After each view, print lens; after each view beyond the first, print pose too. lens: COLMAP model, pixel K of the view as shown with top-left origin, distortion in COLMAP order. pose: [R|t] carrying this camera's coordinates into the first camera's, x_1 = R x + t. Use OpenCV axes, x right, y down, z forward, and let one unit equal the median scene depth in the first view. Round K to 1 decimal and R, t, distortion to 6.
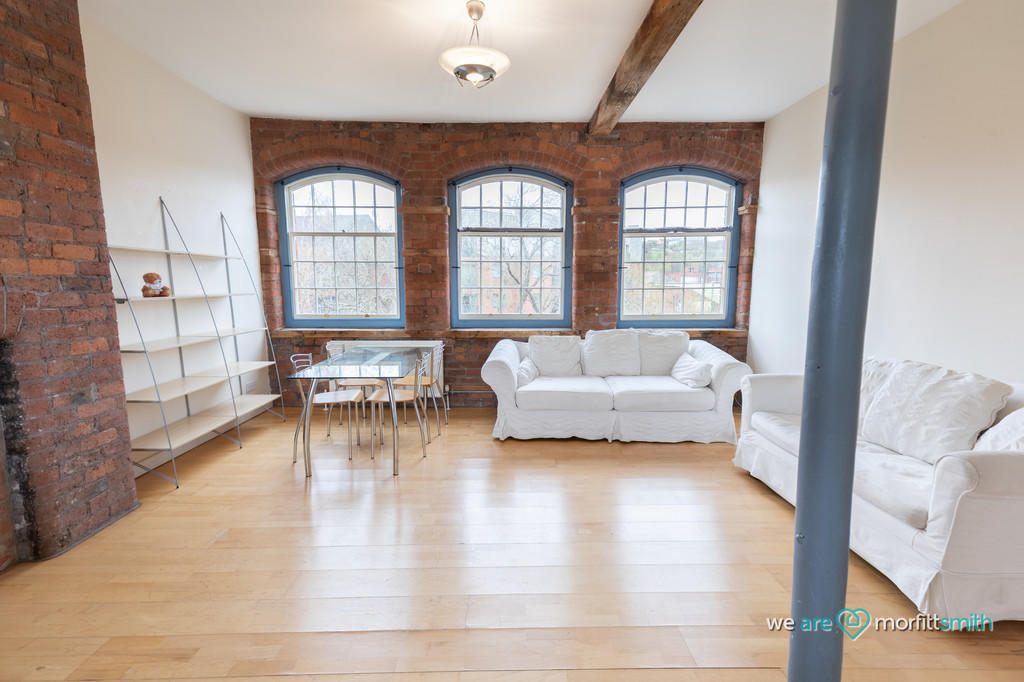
lens RADIAL K [[448.0, 0, 512.7], [0, 448.0, 338.4], [0, 0, 1]] dist [0.018099, -0.000897]
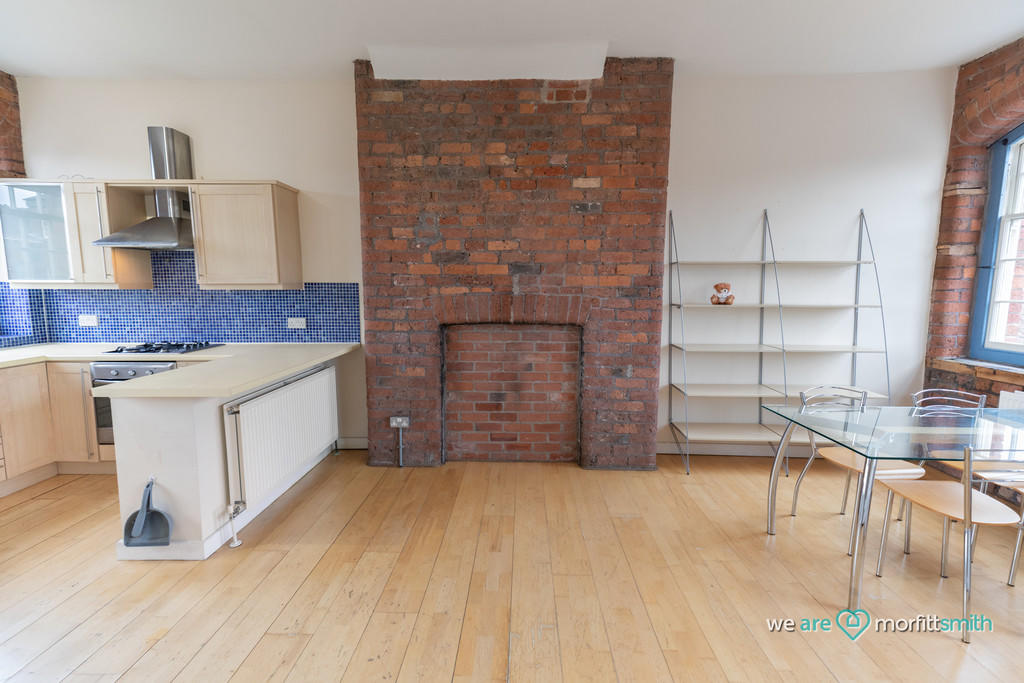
lens RADIAL K [[448.0, 0, 512.7], [0, 448.0, 338.9], [0, 0, 1]] dist [0.018099, -0.000897]
pose [[-0.033047, 0.115703, -0.992734, 0.404255], [-0.130789, 0.984234, 0.119066, -0.089451], [0.990859, 0.133774, -0.017393, 0.639440]]
